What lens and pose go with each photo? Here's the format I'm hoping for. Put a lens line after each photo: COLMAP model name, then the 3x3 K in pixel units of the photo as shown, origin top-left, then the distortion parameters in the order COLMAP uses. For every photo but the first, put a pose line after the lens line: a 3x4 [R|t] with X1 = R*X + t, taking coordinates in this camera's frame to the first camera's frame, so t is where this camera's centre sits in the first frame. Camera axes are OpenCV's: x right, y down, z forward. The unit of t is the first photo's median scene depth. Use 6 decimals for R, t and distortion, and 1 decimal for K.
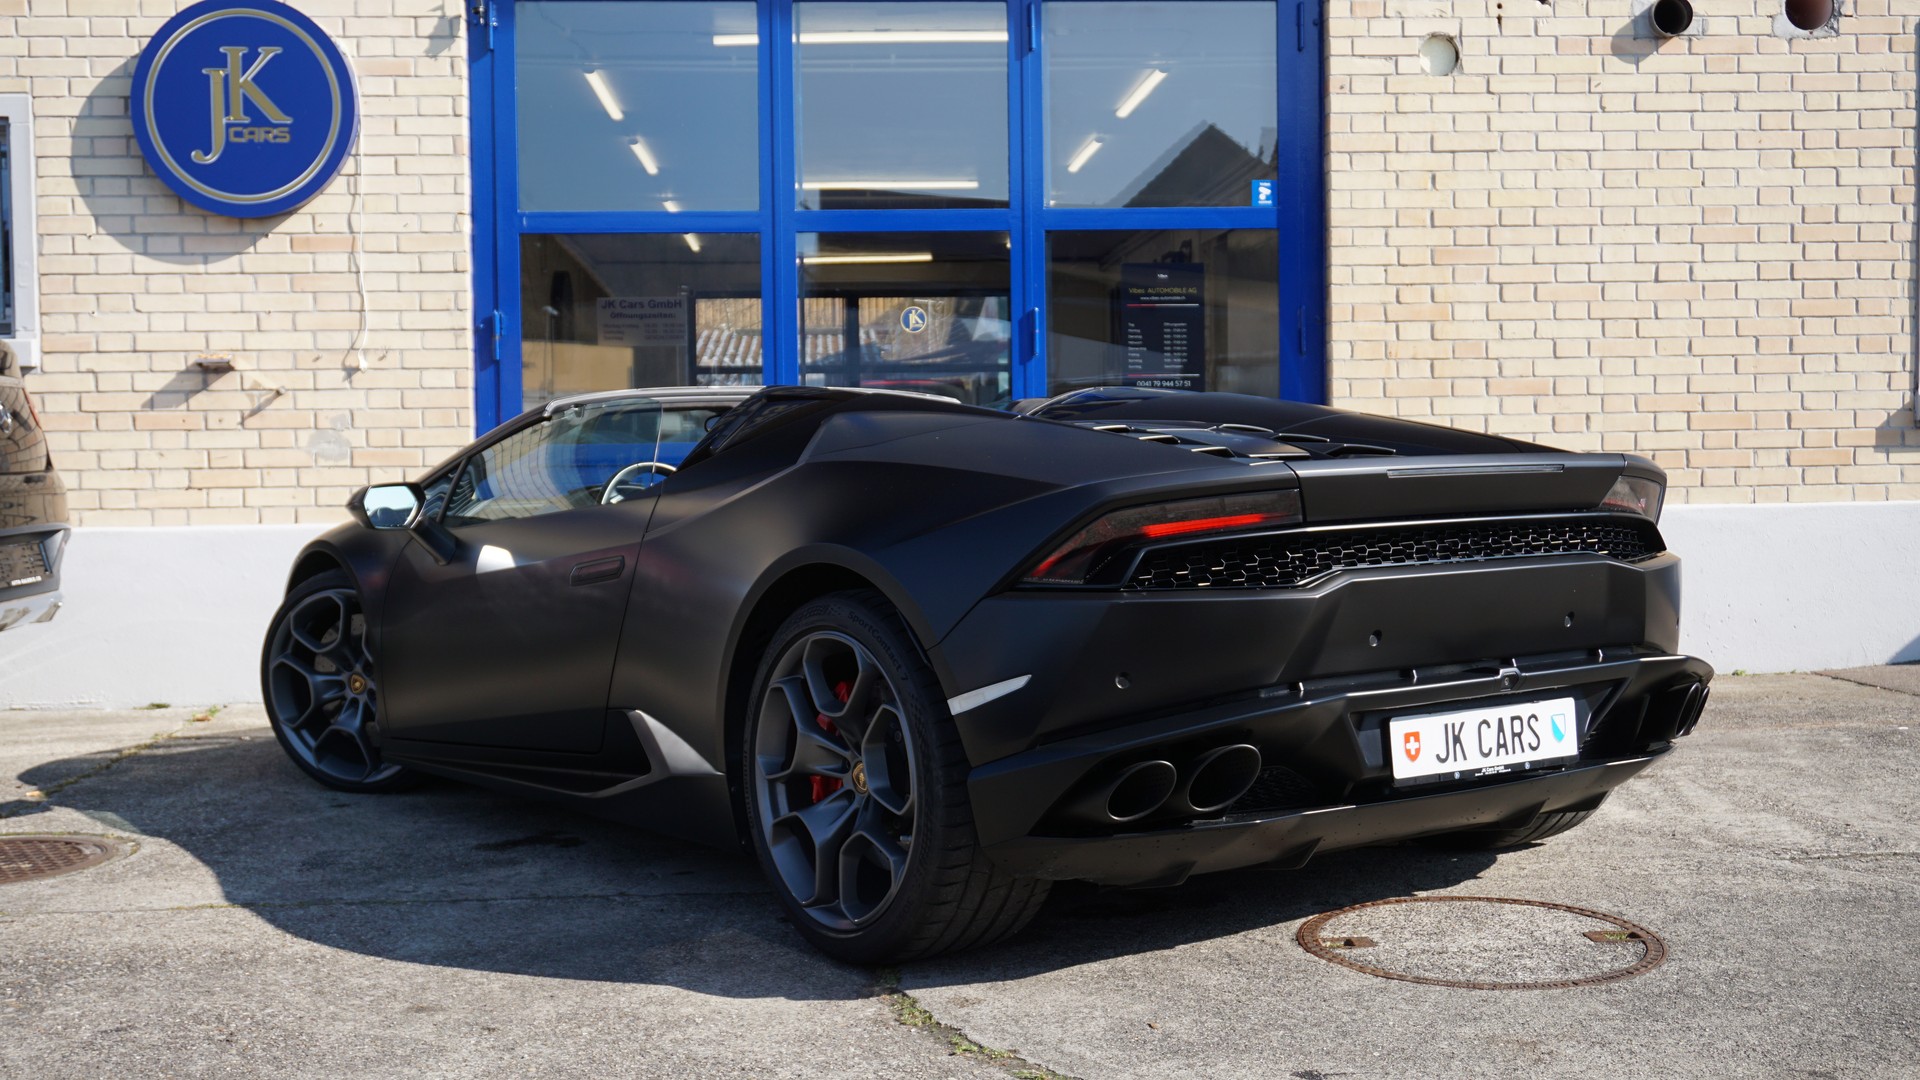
lens RADIAL K [[2180.2, 0, 955.4], [0, 2180.2, 542.6], [0, 0, 1]] dist [-0.005621, 0.033160]
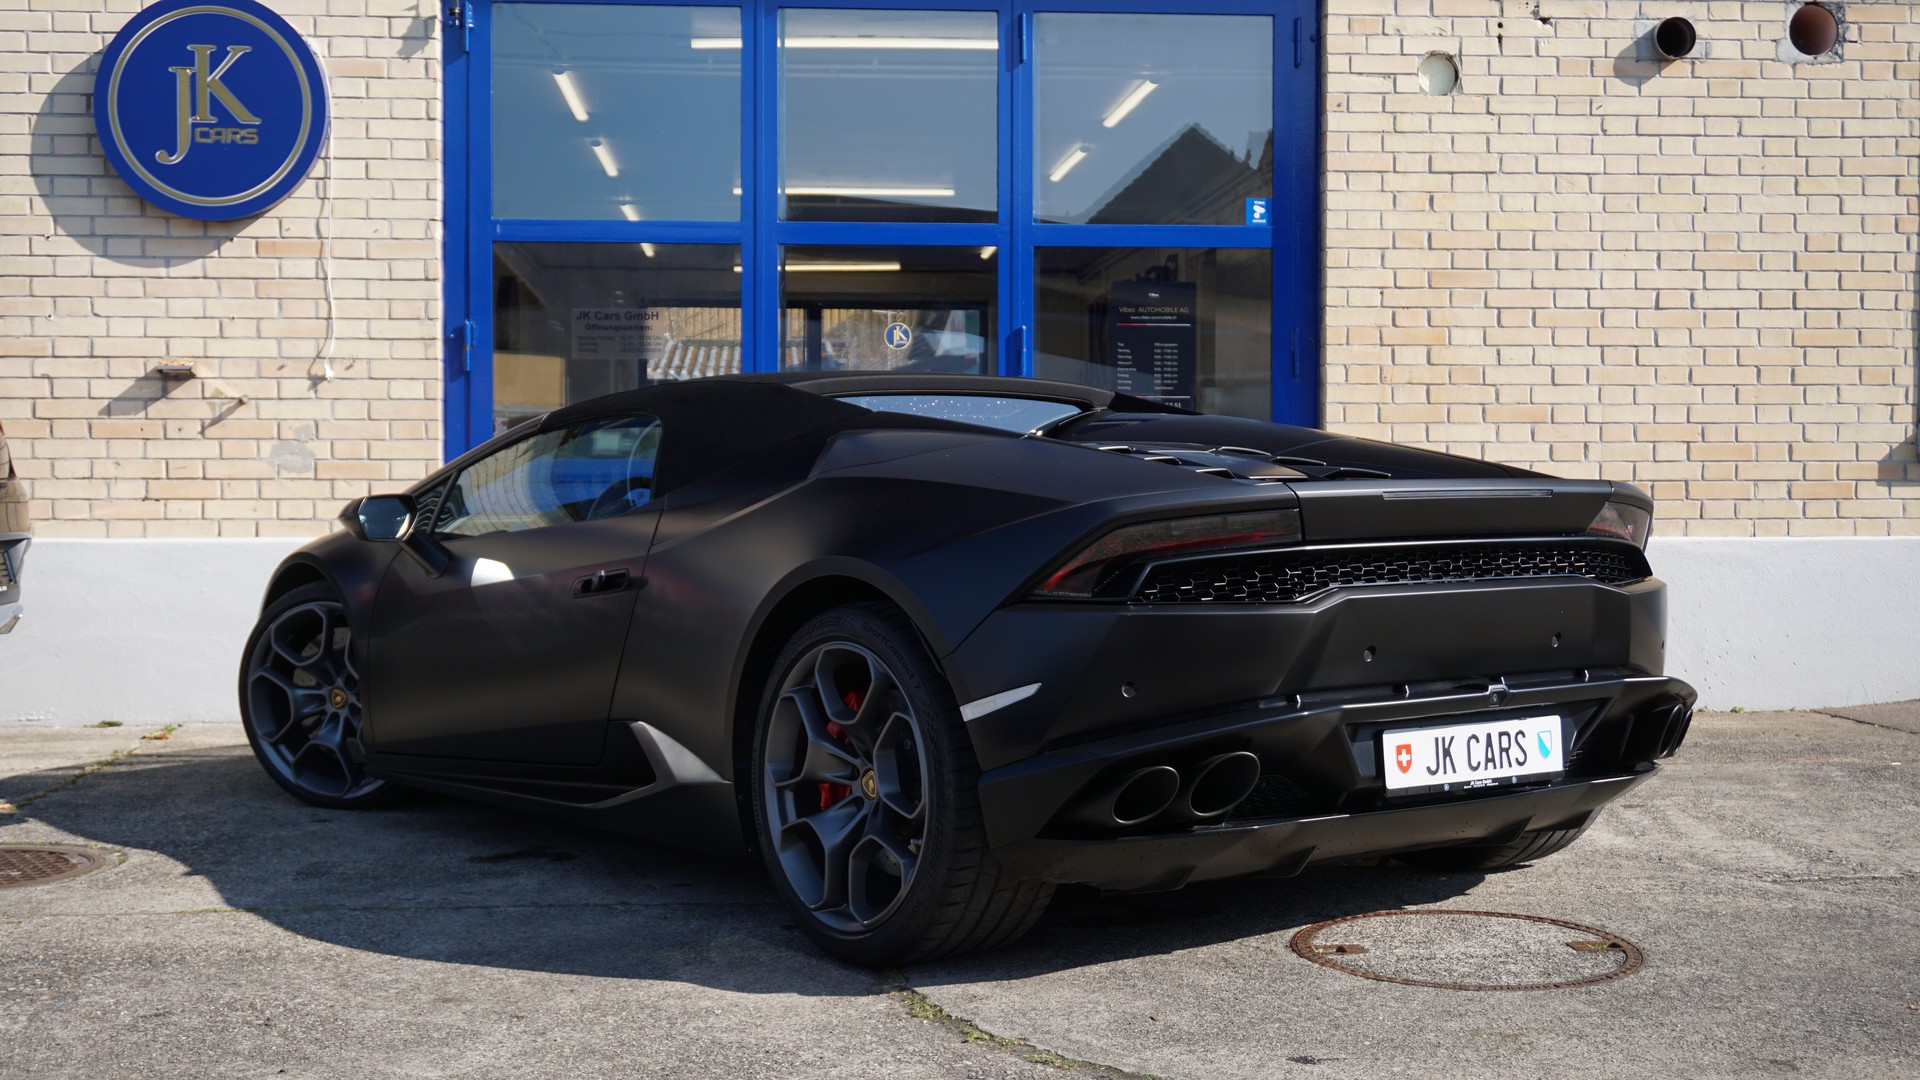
lens RADIAL K [[2385.6, 0, 959.6], [0, 2385.6, 545.8], [0, 0, 1]] dist [-0.003904, 0.022813]
pose [[0.999675, 0.013341, 0.021708, -0.013760], [-0.013070, 0.999836, -0.012563, 0.004422], [-0.021872, 0.012275, 0.999685, -0.065174]]
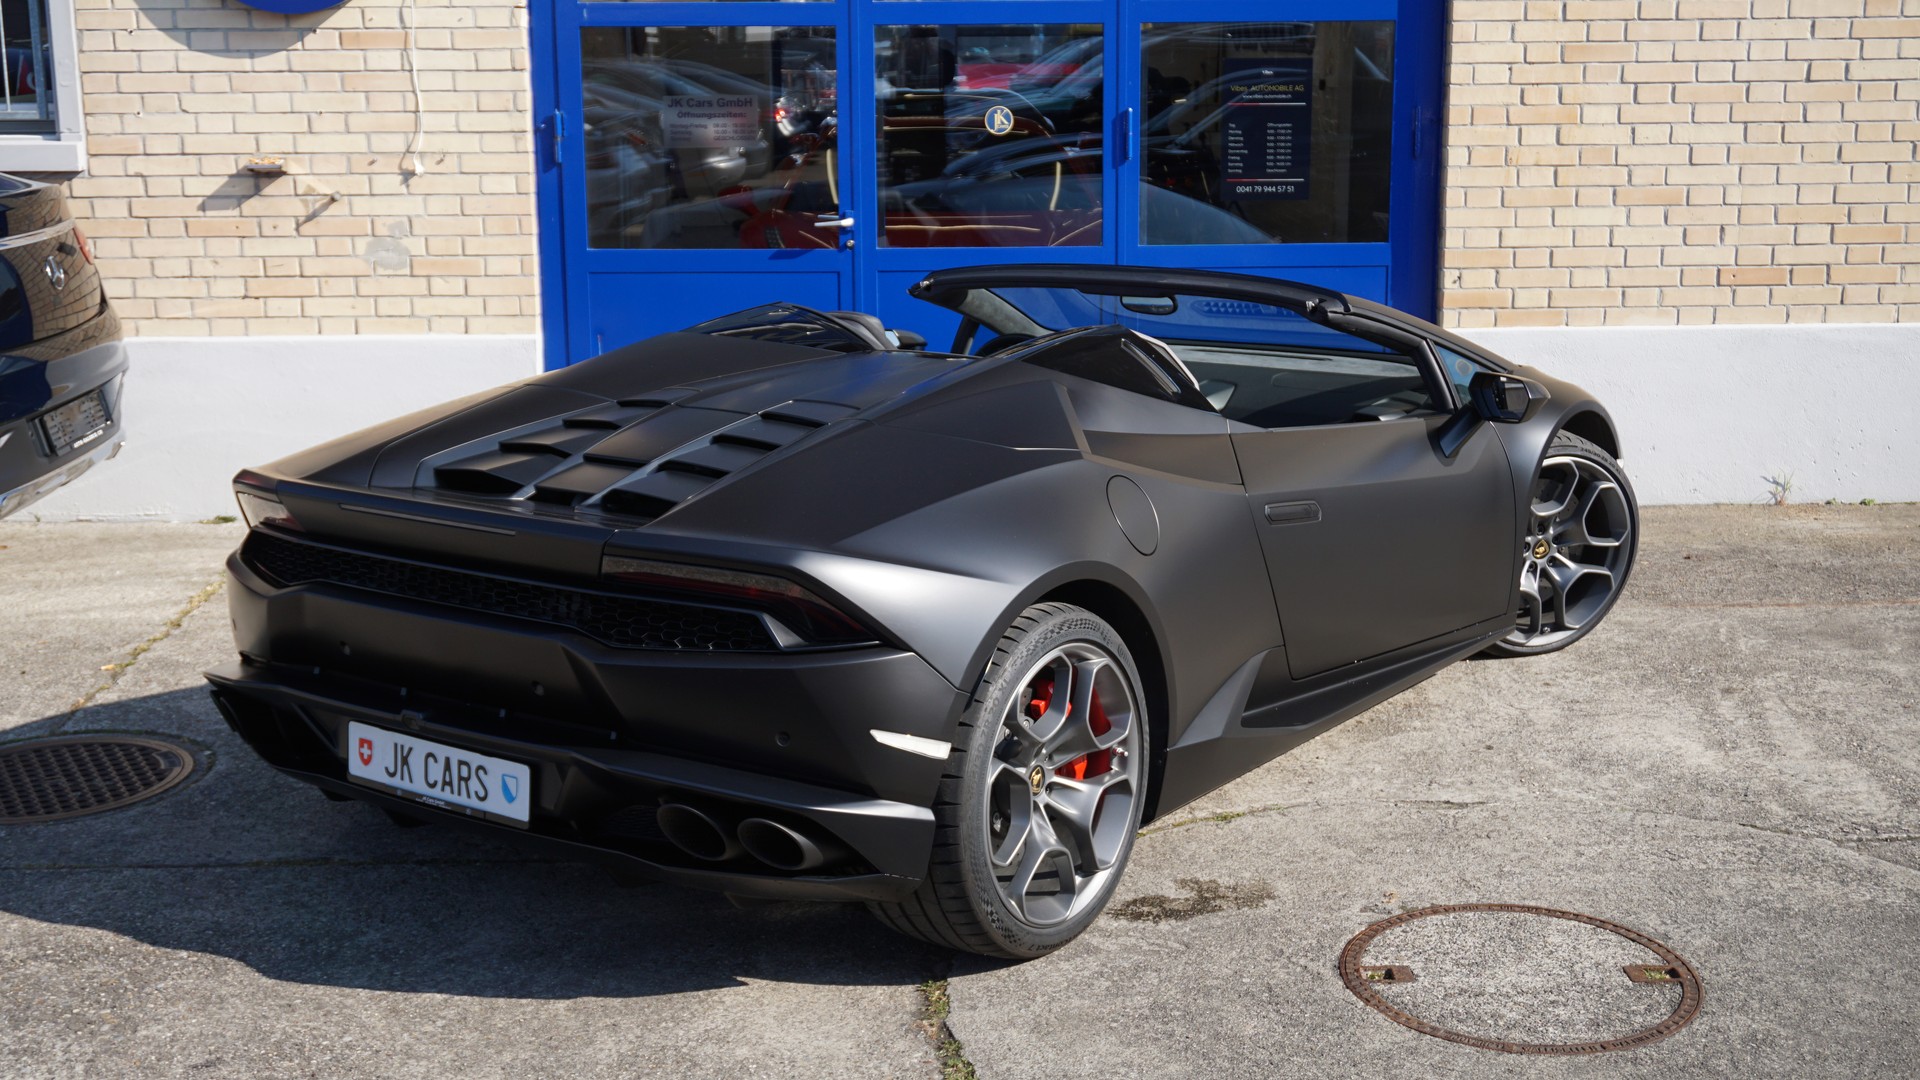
lens RADIAL K [[2352.5, 0, 954.0], [0, 2352.5, 542.6], [0, 0, 1]] dist [0.010691, -0.022315]
pose [[0.998743, 0.016807, -0.047221, 0.012938], [-0.008229, 0.984304, 0.176287, -0.105075], [0.049443, -0.175677, 0.983205, -0.029260]]
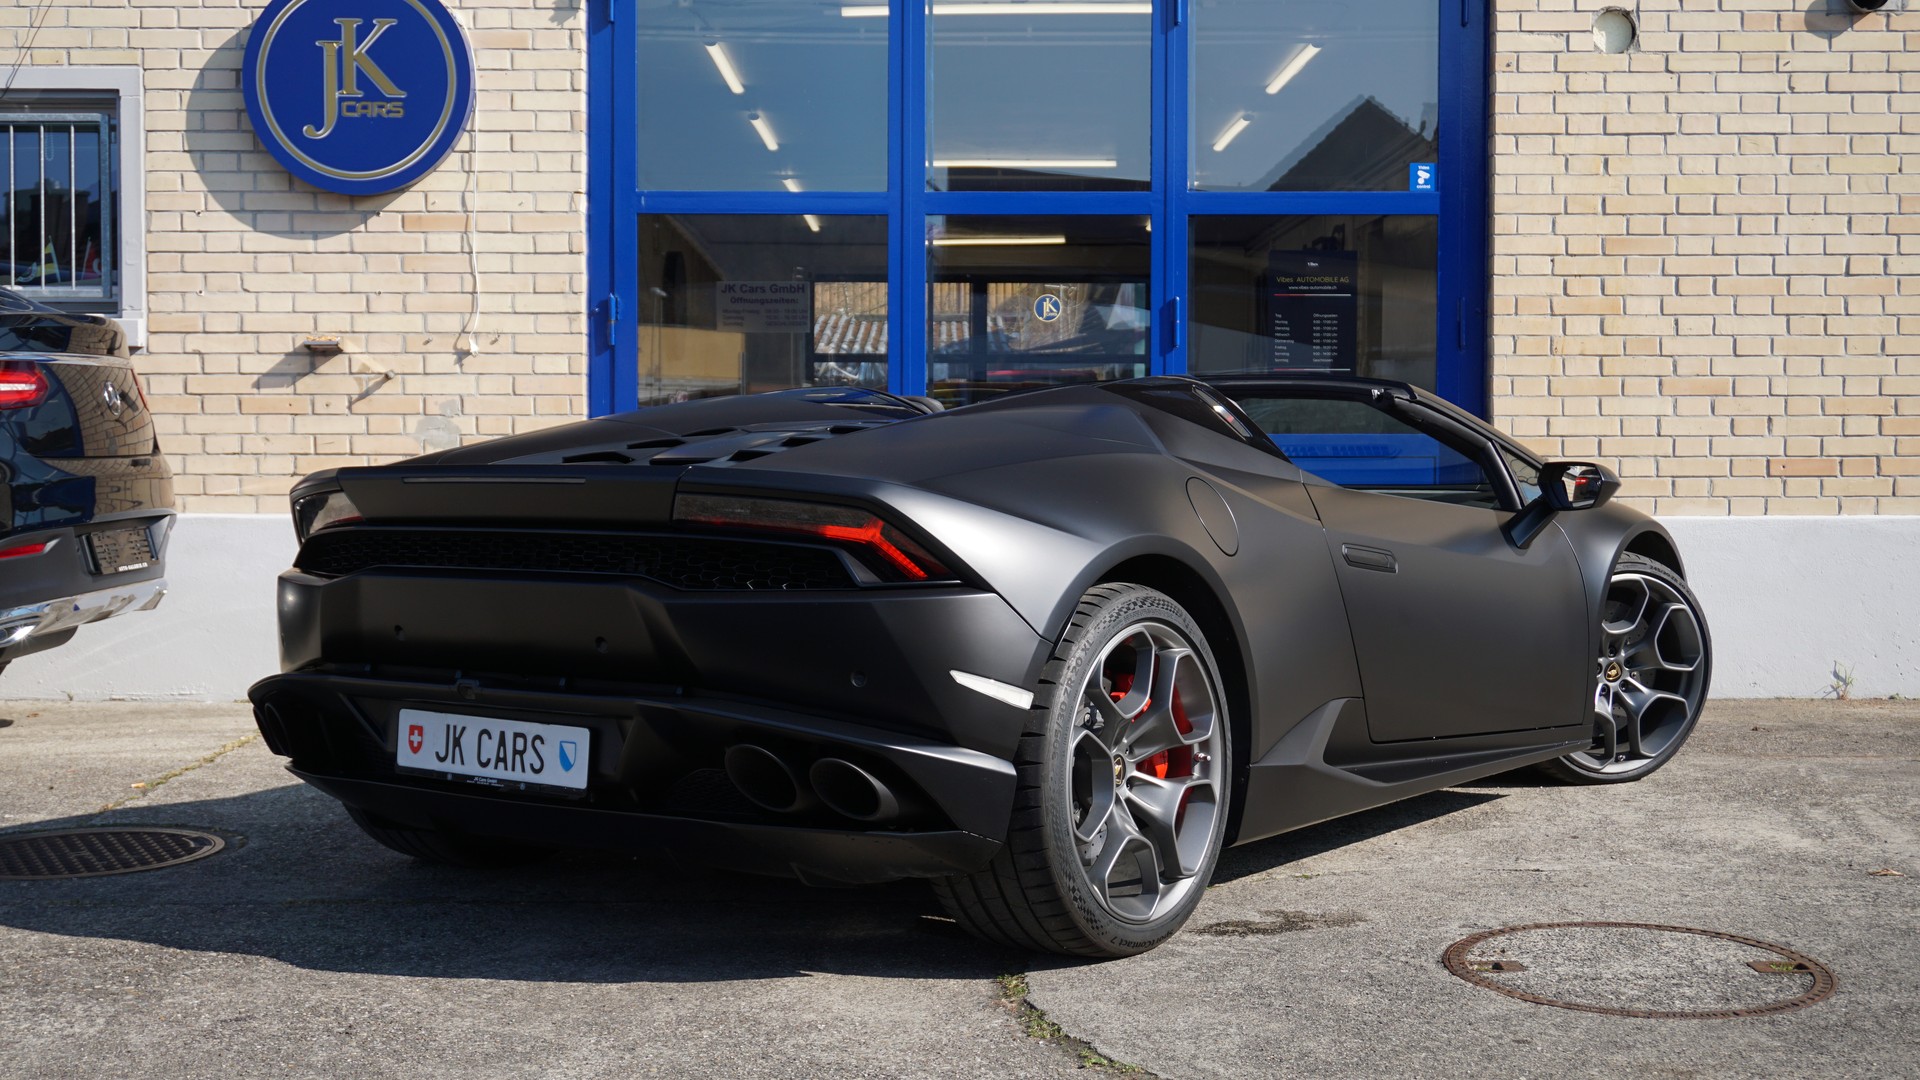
lens RADIAL K [[2340.2, 0, 952.2], [0, 2340.2, 543.7], [0, 0, 1]] dist [-0.006984, 0.037876]
pose [[0.998288, 0.016083, -0.056233, -0.001728], [-0.016106, 0.999870, 0.000053, 0.000997], [0.056226, 0.000853, 0.998418, -0.019241]]
